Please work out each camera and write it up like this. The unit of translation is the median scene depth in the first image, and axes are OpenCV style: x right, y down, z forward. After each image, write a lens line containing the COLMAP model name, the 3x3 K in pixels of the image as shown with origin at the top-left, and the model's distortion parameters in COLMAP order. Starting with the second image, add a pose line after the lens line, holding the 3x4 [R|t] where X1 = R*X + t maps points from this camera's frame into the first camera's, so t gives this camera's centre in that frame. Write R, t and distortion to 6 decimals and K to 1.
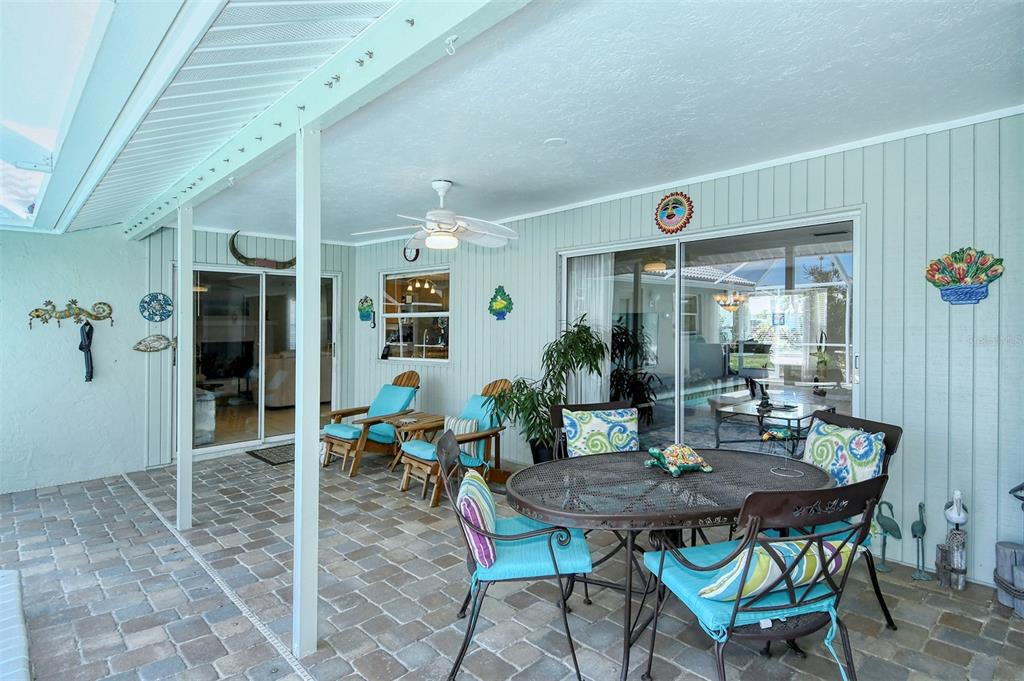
lens RADIAL K [[538.8, 0, 514.3], [0, 538.8, 355.1], [0, 0, 1]] dist [0.002320, 0.000660]
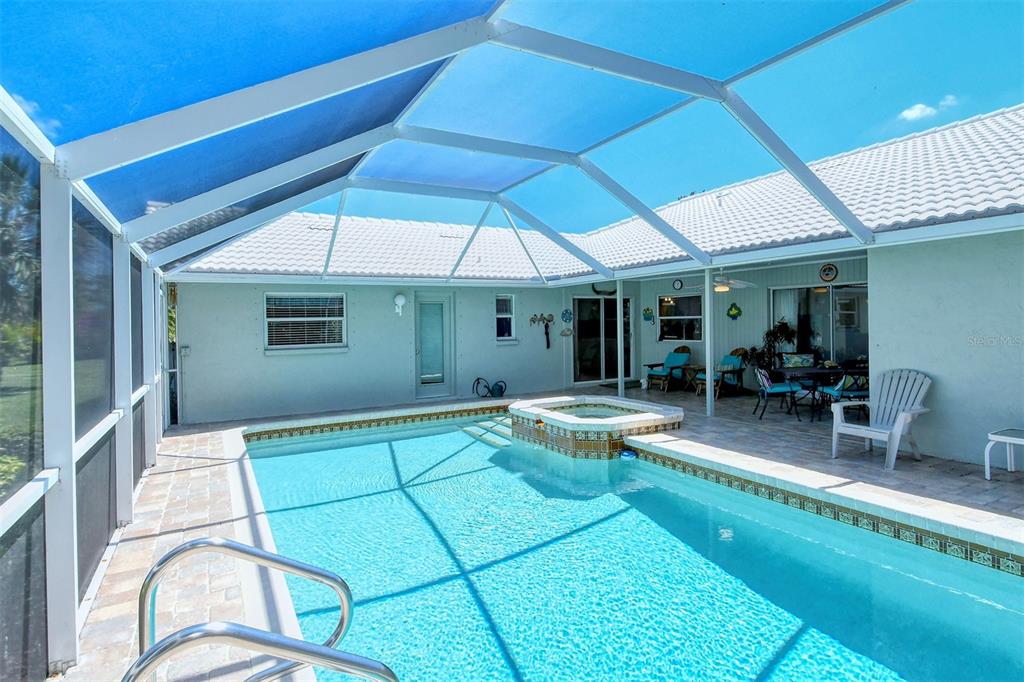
lens RADIAL K [[538.1, 0, 512.9], [0, 538.1, 333.4], [0, 0, 1]] dist [0.016228, 0.000225]
pose [[0.966301, -0.005786, -0.257349, -0.310673], [-0.002823, 0.999449, -0.033070, 0.055854], [0.257399, 0.032682, 0.965752, -1.175824]]
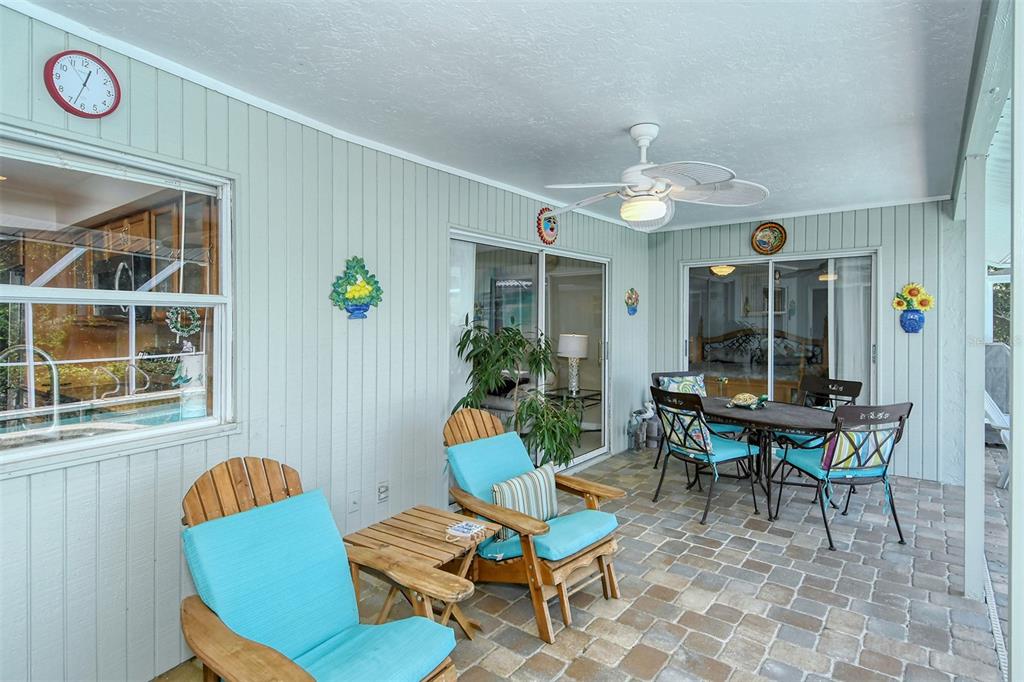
lens RADIAL K [[538.8, 0, 514.3], [0, 538.8, 355.6], [0, 0, 1]] dist [0.002320, 0.000660]
pose [[-0.151332, -0.059537, 0.986688, -0.610300], [0.054085, 0.996191, 0.068405, -0.057350], [-0.987002, 0.063717, -0.147536, 0.942923]]
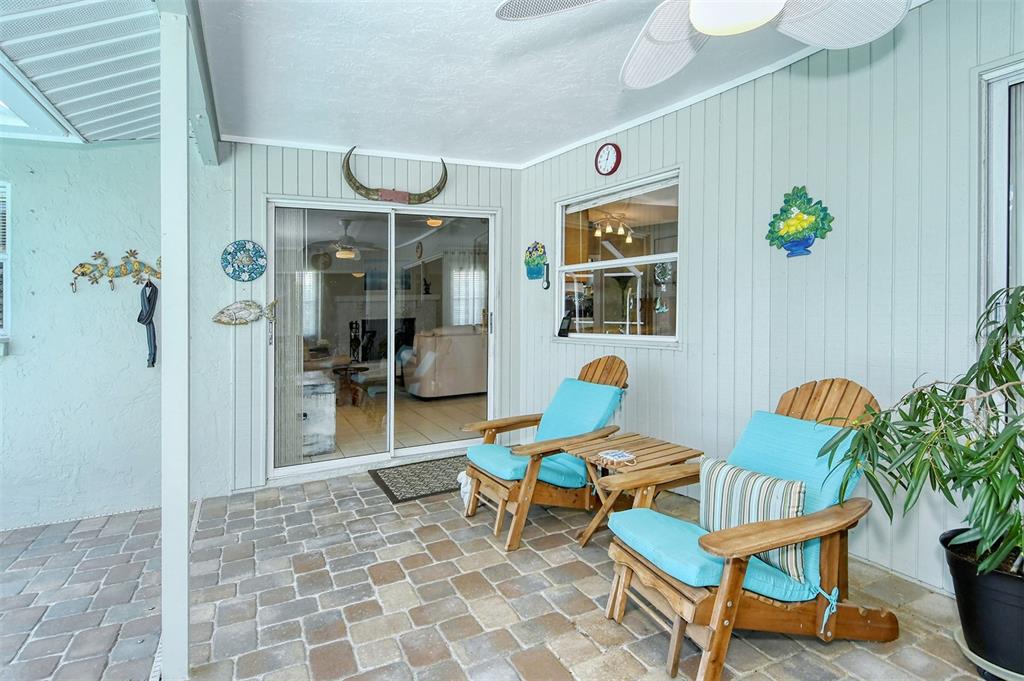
lens RADIAL K [[540.1, 0, 502.8], [0, 540.1, 326.9], [0, 0, 1]] dist [0.019907, 0.000138]
pose [[0.945209, -0.006458, -0.326402, -0.121139], [0.001093, 0.999861, -0.016618, 0.008315], [0.326464, 0.015351, 0.945085, 0.449000]]
